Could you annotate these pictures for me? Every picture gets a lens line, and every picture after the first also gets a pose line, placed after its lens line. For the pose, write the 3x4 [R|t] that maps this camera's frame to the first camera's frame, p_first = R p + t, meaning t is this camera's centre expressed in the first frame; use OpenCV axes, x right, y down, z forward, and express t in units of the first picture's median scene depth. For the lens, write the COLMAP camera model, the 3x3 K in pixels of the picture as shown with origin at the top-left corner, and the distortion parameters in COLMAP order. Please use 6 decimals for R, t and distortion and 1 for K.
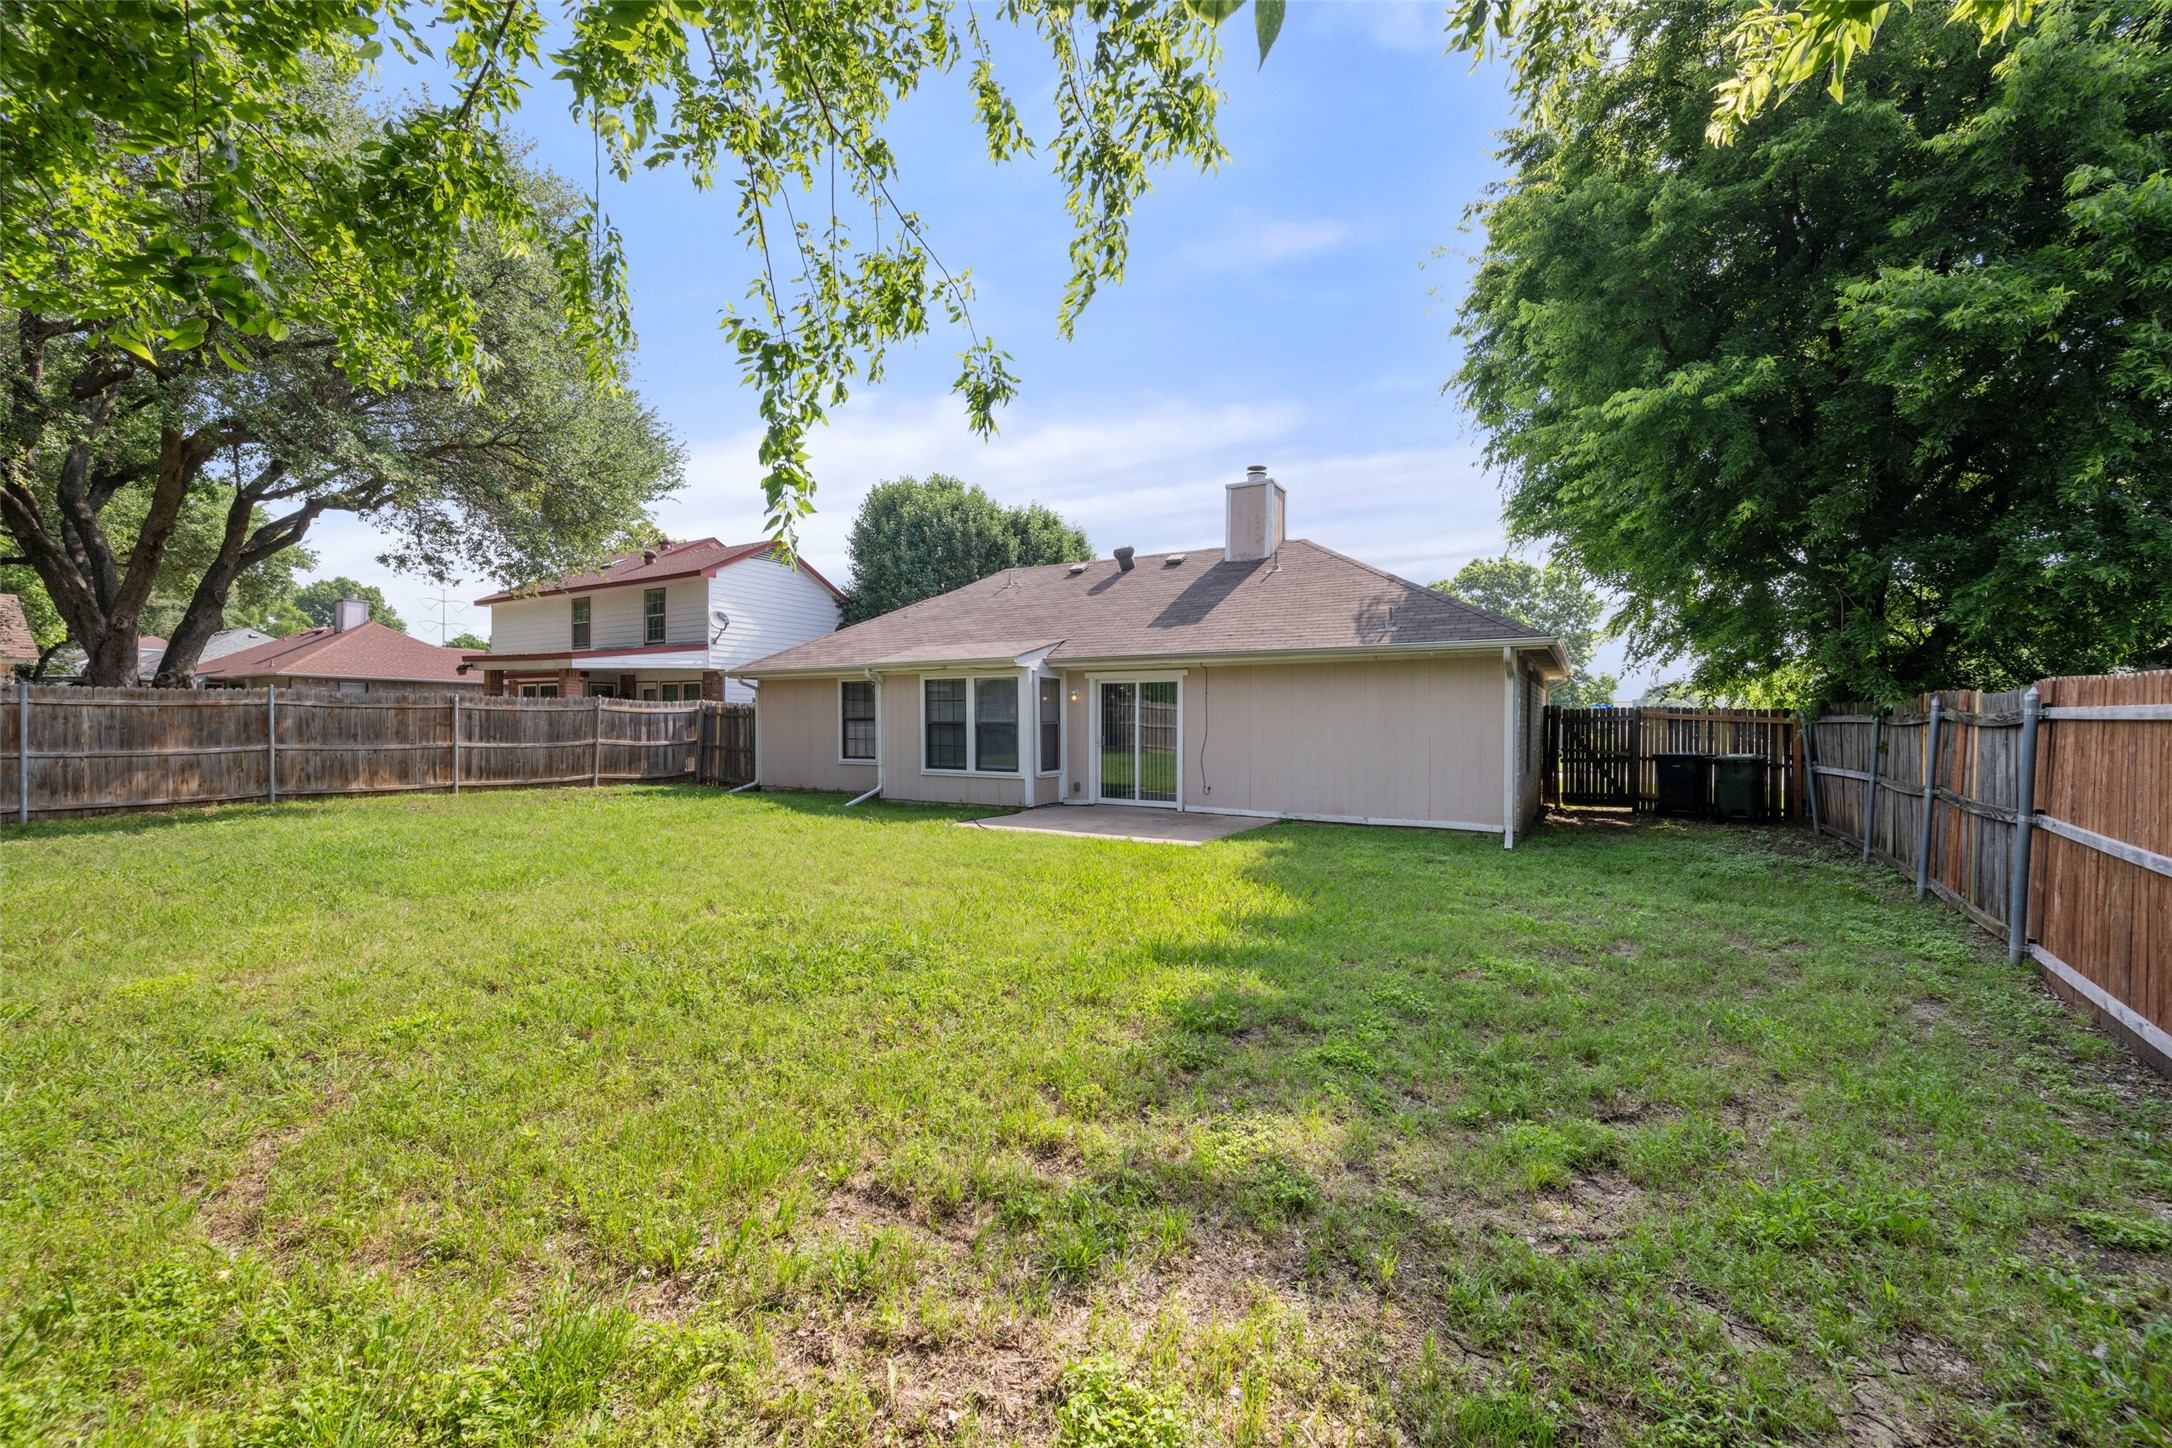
lens RADIAL K [[853.1, 0, 1087.4], [0, 853.1, 726.1], [0, 0, 1]] dist [-0.001512, 0.000757]
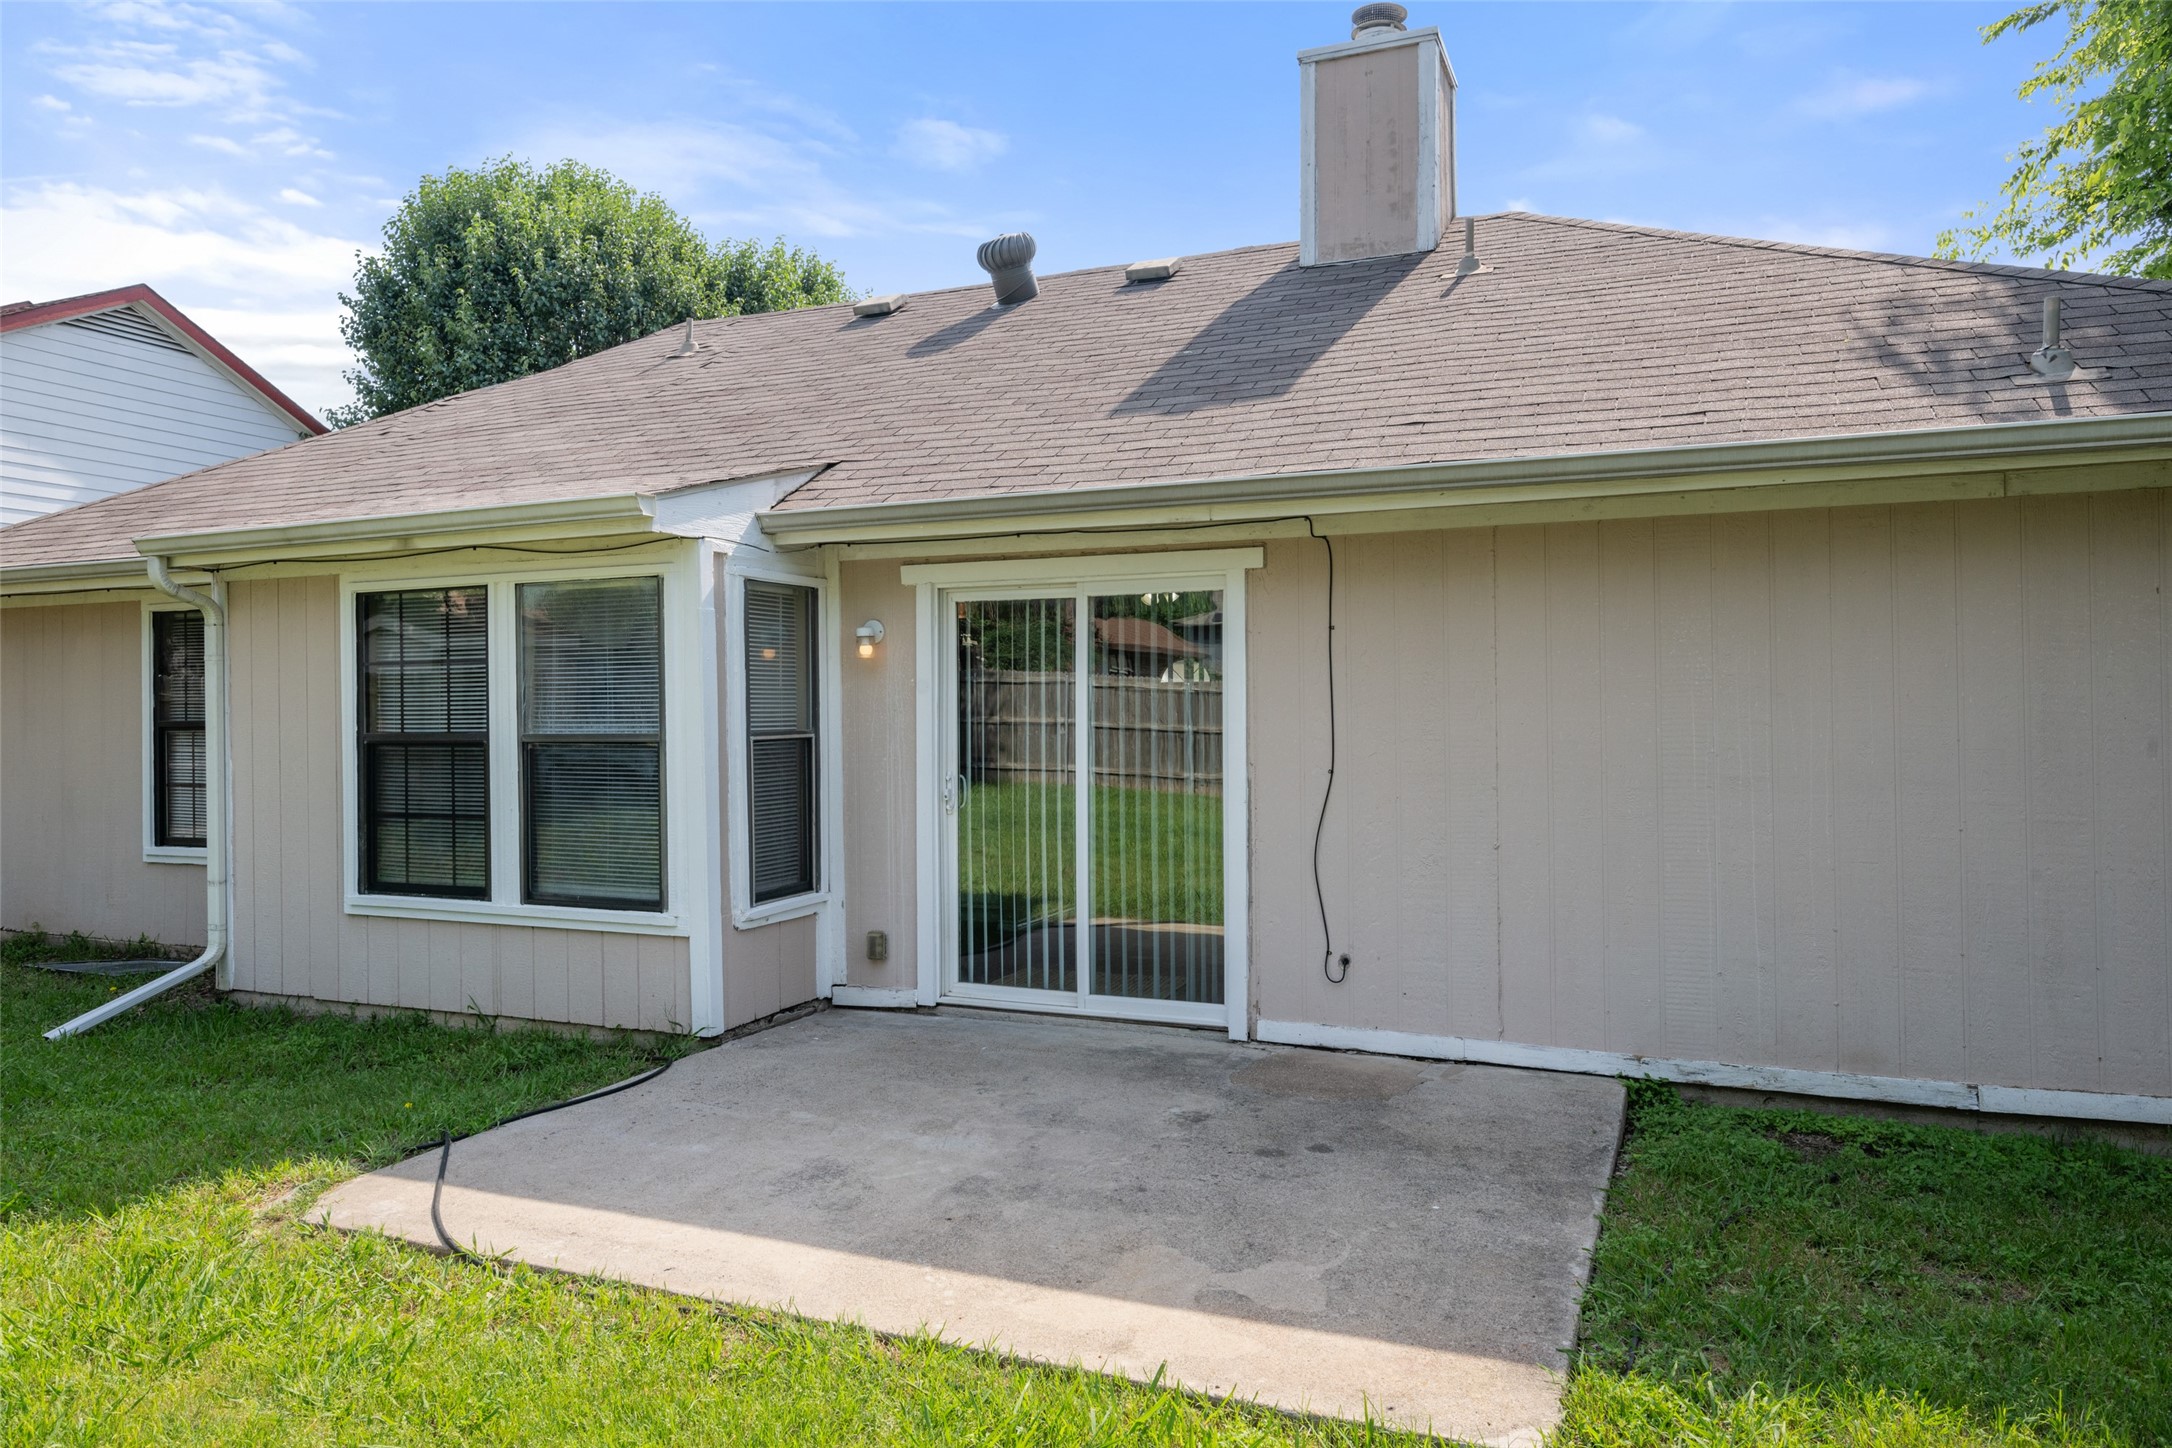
lens RADIAL K [[1398.6, 0, 1090.5], [0, 1398.6, 711.9], [0, 0, 1]] dist [0.006100, -0.000290]
pose [[0.991050, -0.009086, 0.133185, -0.002832], [0.010165, 0.999921, -0.007424, -0.006770], [-0.133107, 0.008711, 0.991063, 0.482135]]
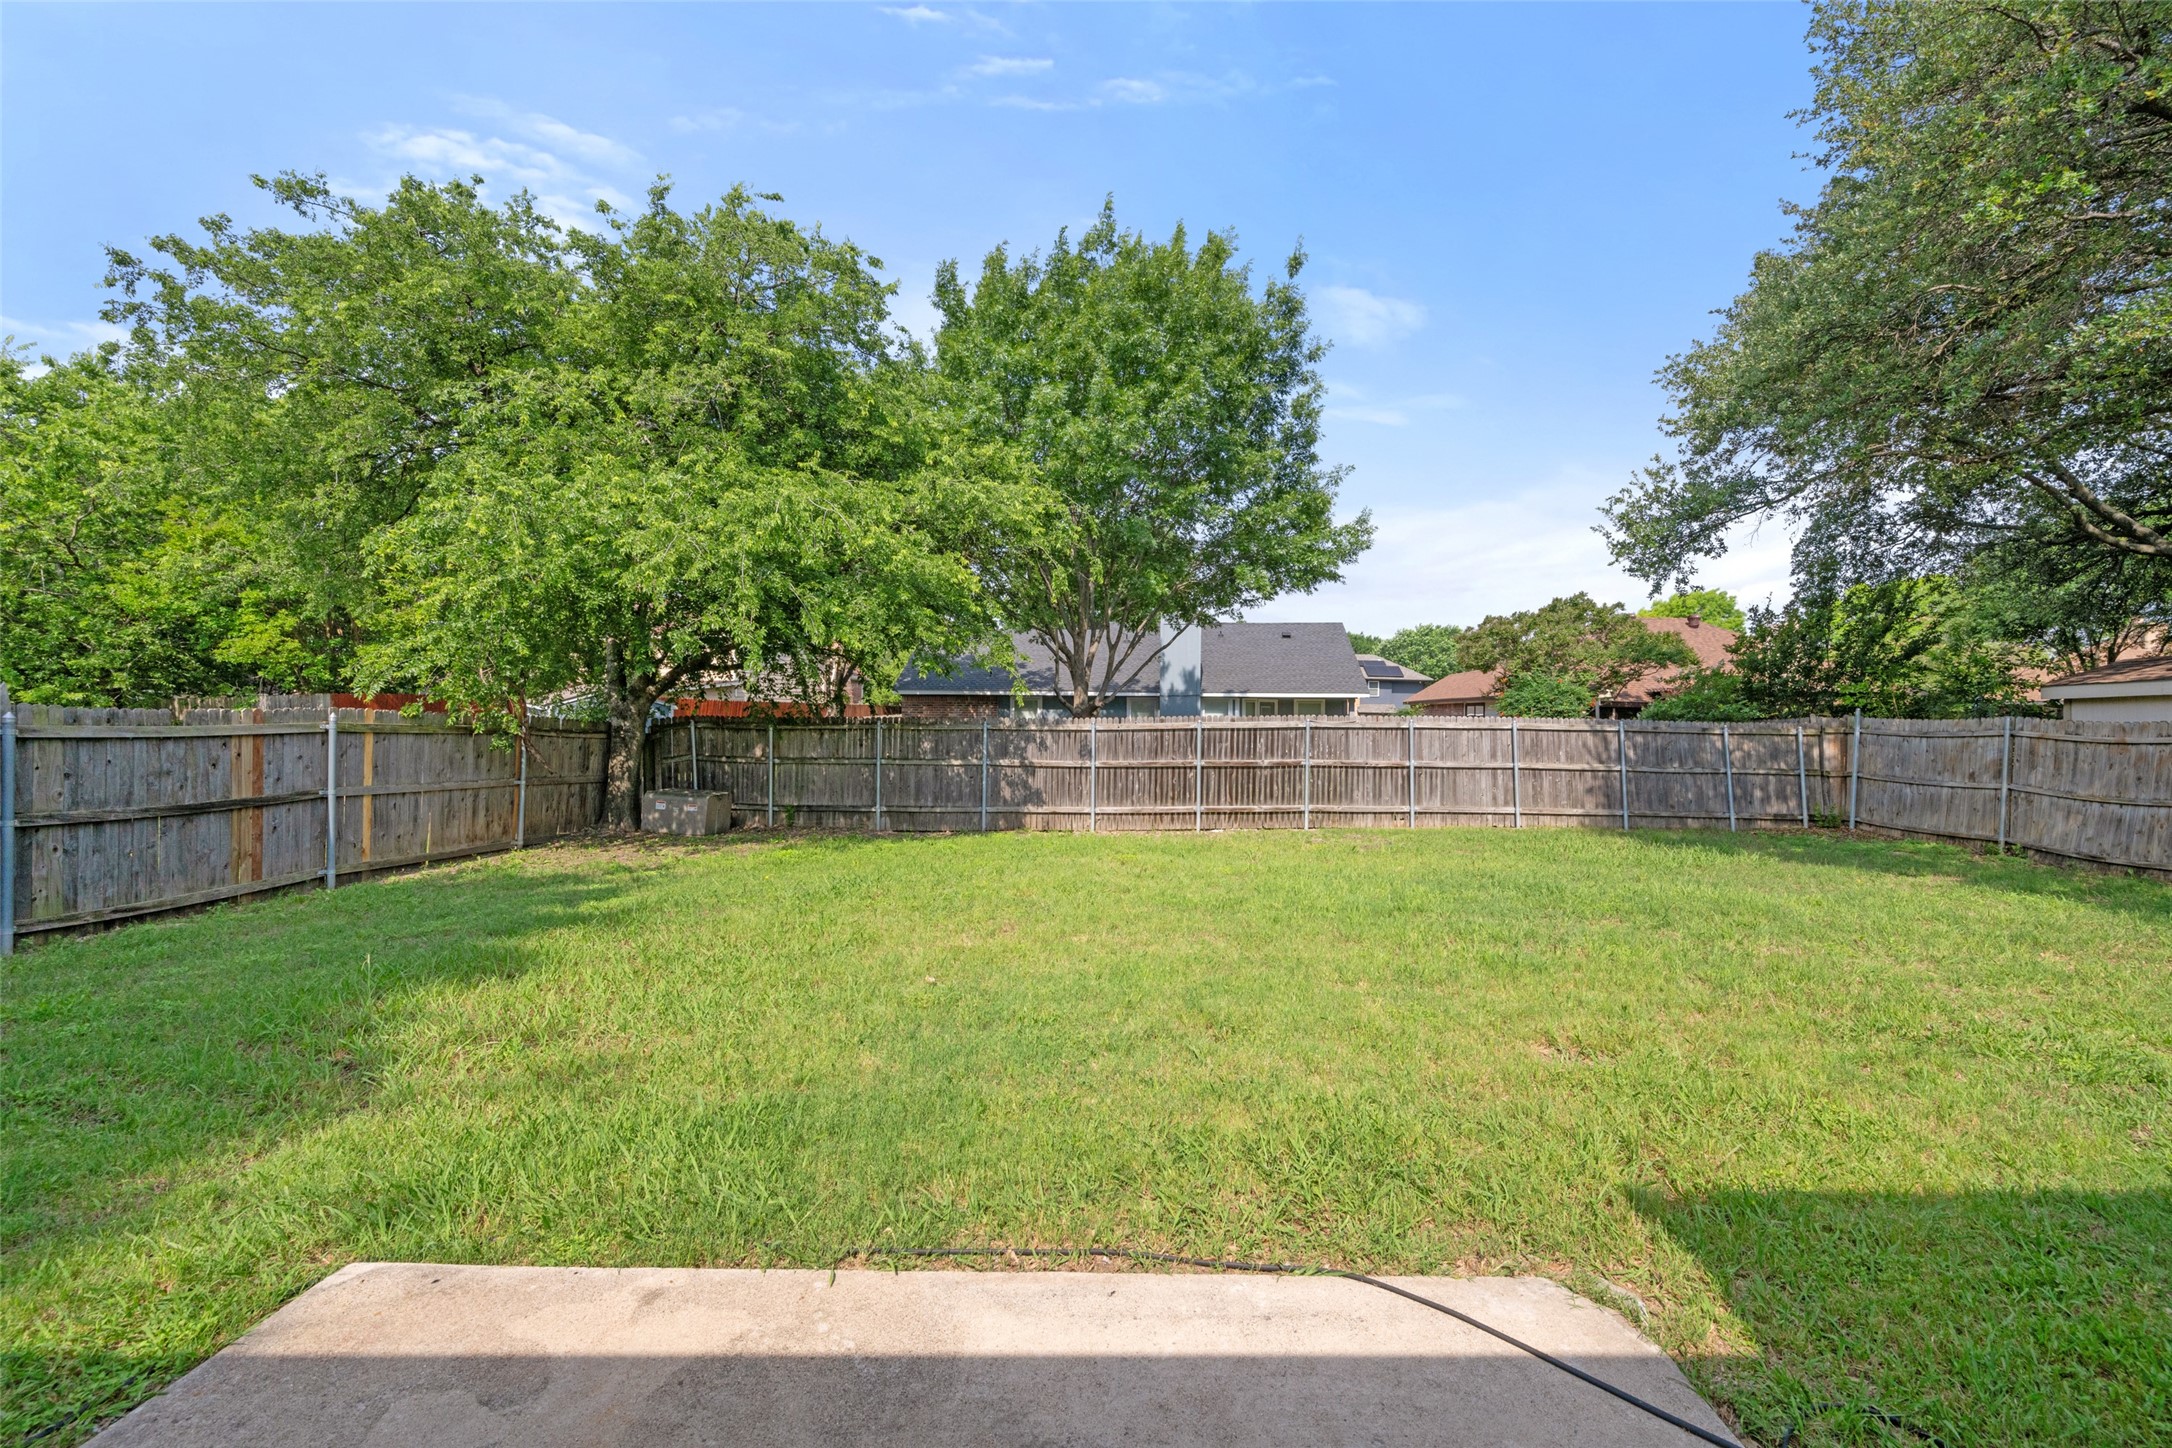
lens RADIAL K [[853.1, 0, 1083.7], [0, 853.1, 731.8], [0, 0, 1]] dist [-0.001512, 0.000757]
pose [[-0.863157, -0.017412, -0.504635, 0.040573], [-0.022422, 0.999741, 0.003857, -0.015446], [0.504438, 0.014644, -0.863324, 0.859600]]
